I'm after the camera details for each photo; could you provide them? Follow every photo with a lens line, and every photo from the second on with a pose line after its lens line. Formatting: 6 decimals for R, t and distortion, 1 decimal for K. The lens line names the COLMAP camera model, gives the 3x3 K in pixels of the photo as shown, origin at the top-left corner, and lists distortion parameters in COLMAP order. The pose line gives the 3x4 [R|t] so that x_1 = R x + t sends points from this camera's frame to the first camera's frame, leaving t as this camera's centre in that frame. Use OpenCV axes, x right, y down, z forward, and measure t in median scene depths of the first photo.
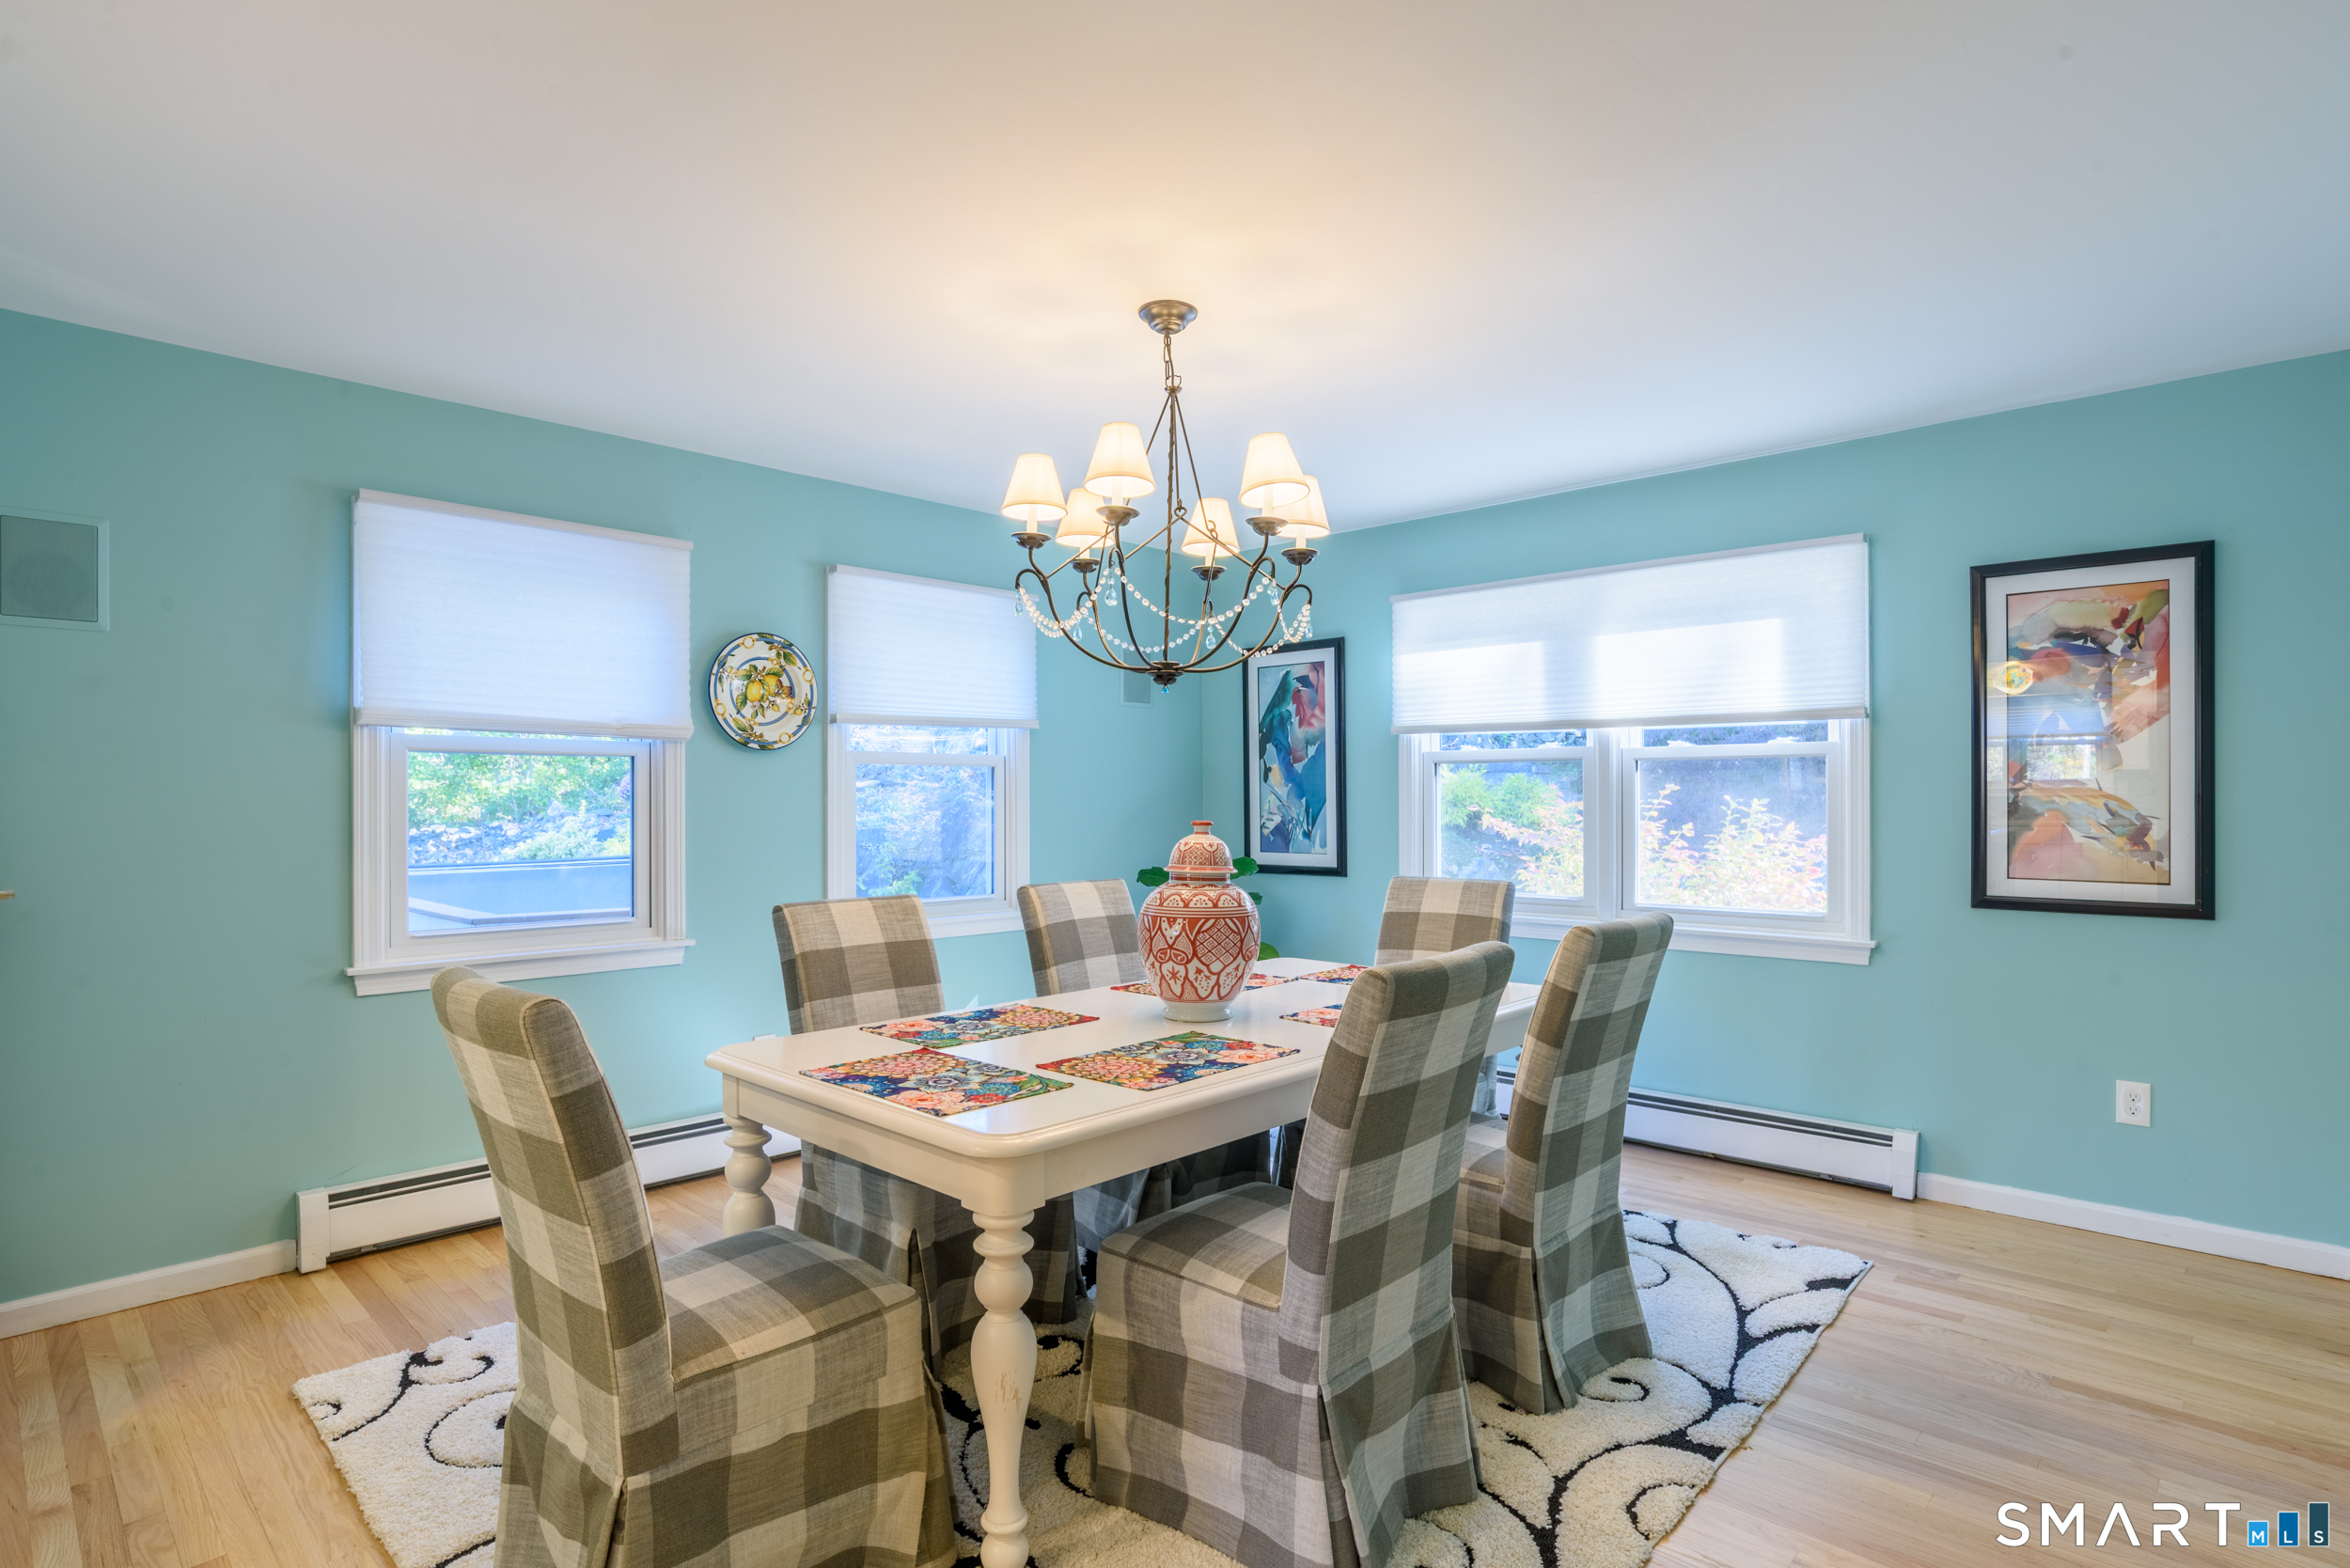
lens RADIAL K [[1245.0, 0, 1189.1], [0, 1245.0, 793.0], [0, 0, 1]] dist [-0.005077, -0.000558]
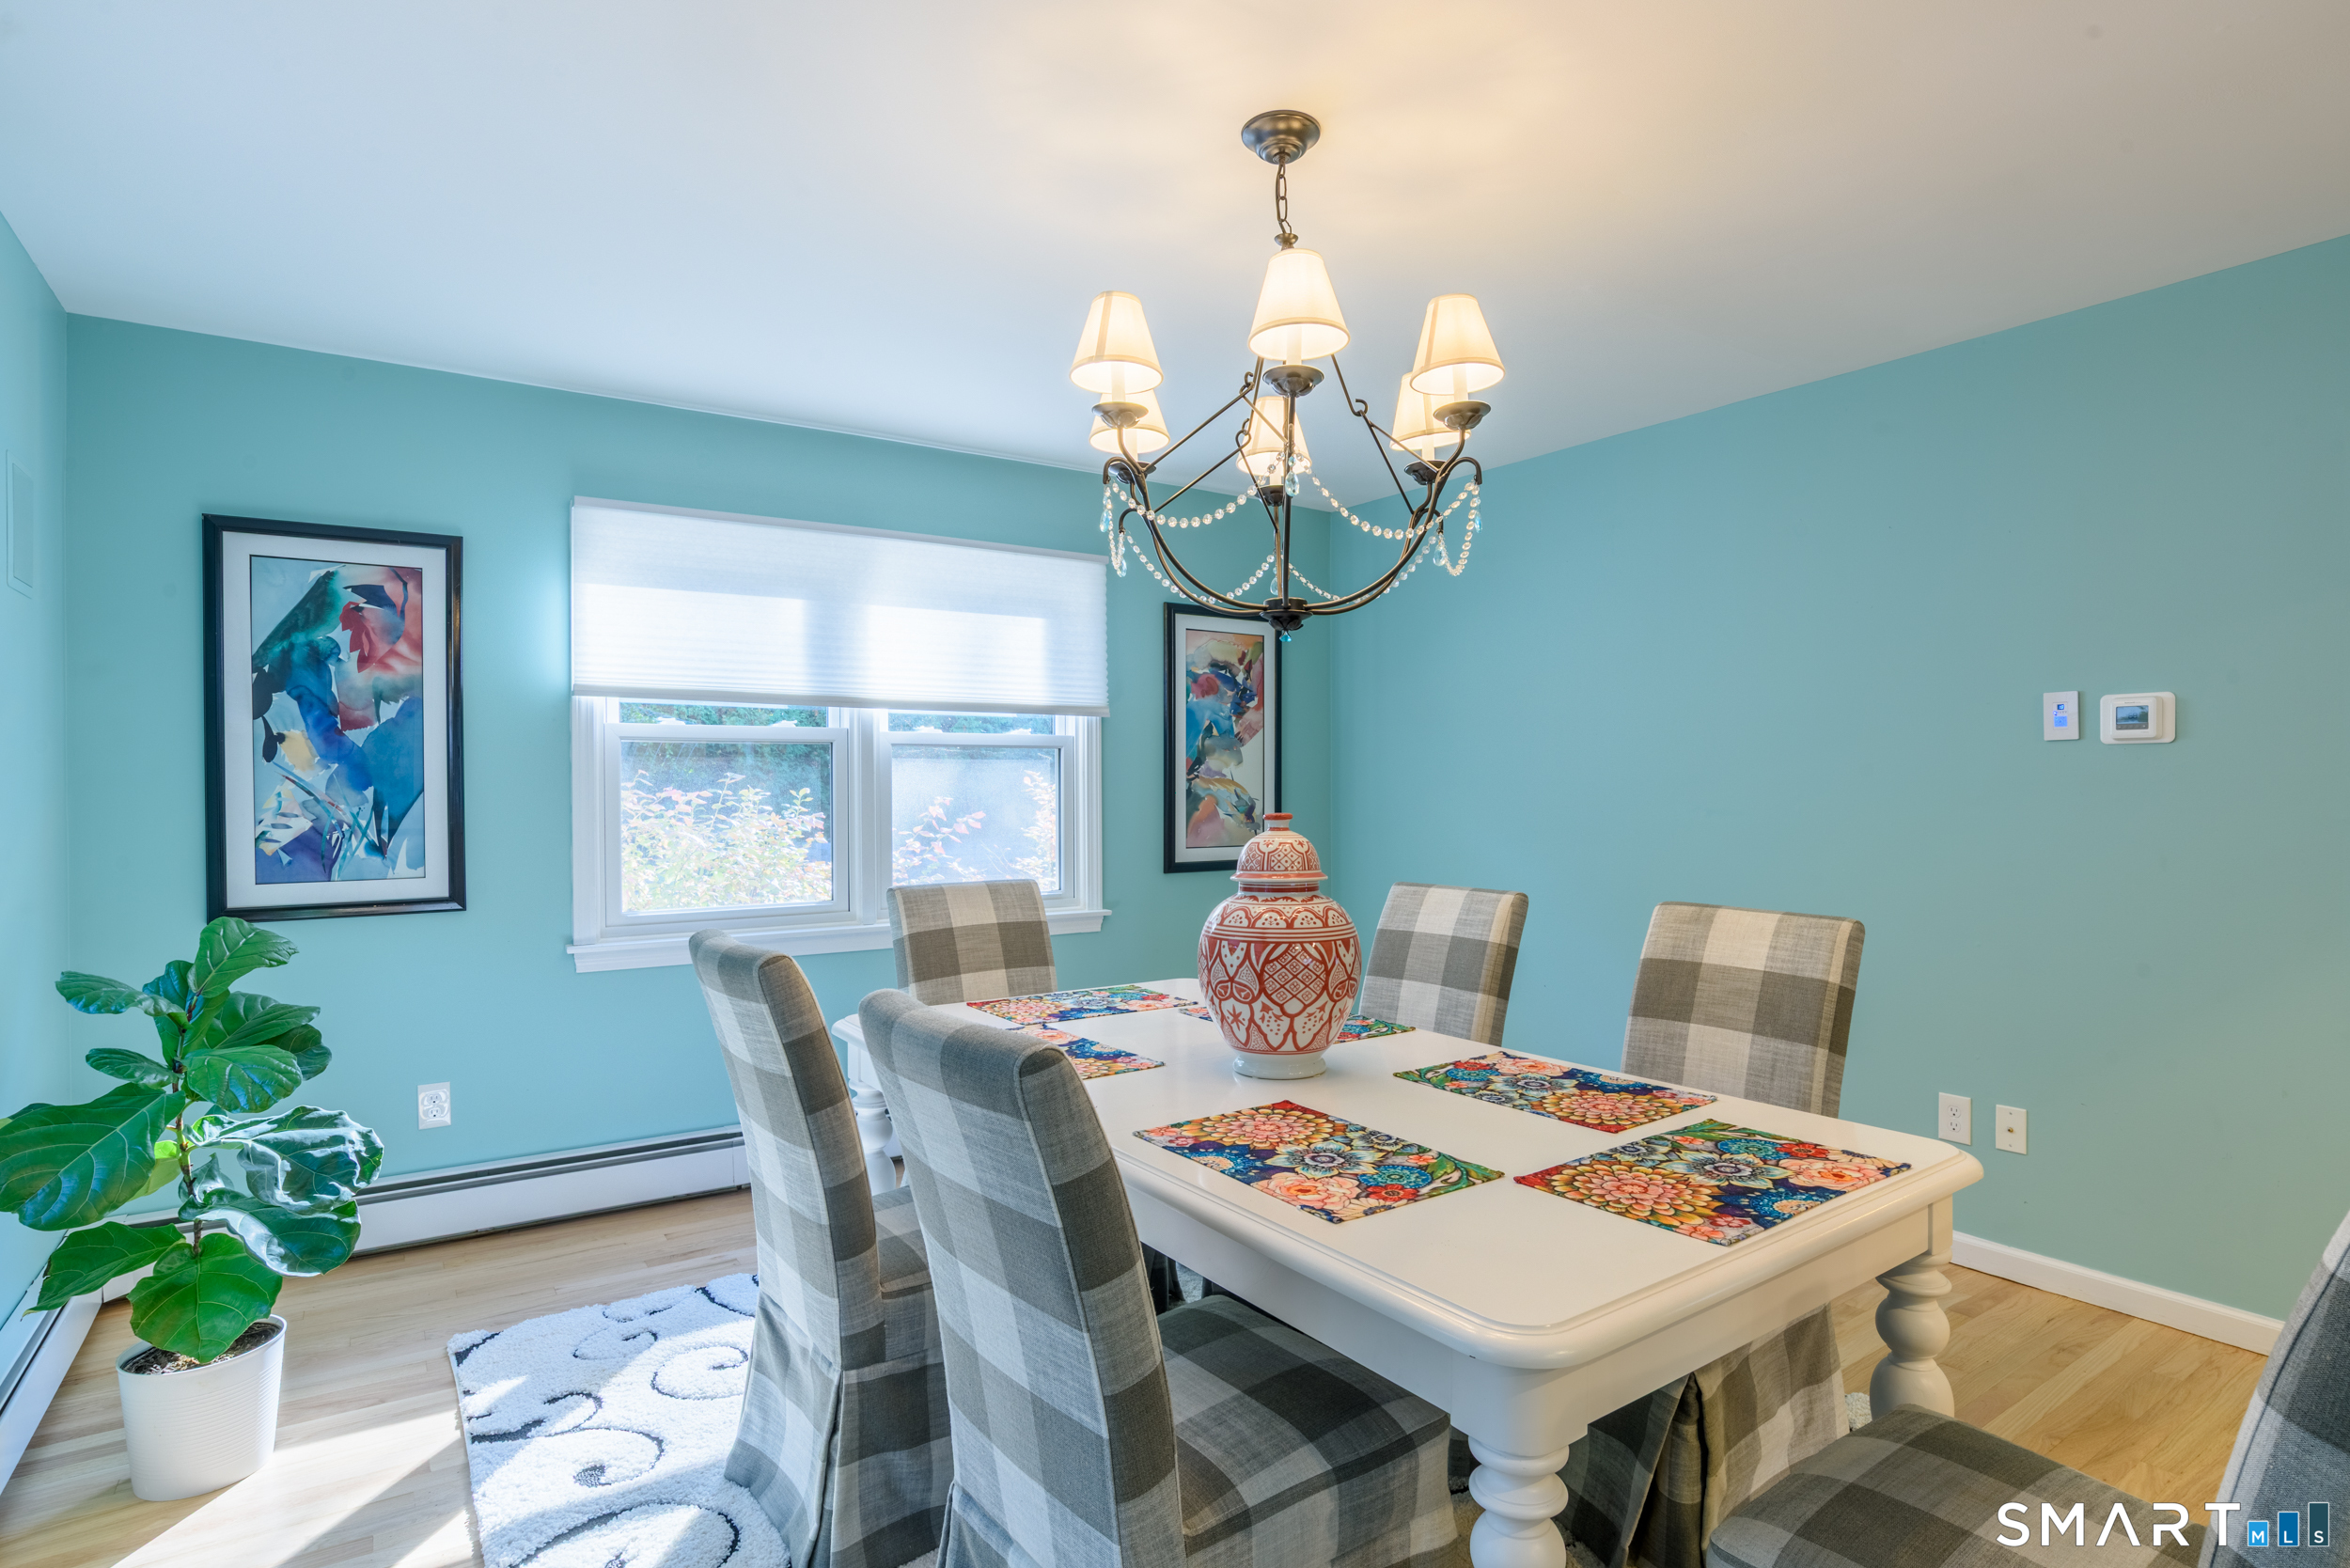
lens RADIAL K [[1245.0, 0, 1189.1], [0, 1245.0, 793.0], [0, 0, 1]] dist [-0.005077, -0.000558]
pose [[0.217836, -0.003522, 0.975979, -0.437871], [0.000467, 0.999994, 0.003505, 0.004875], [-0.975985, -0.000308, 0.217836, 0.514667]]
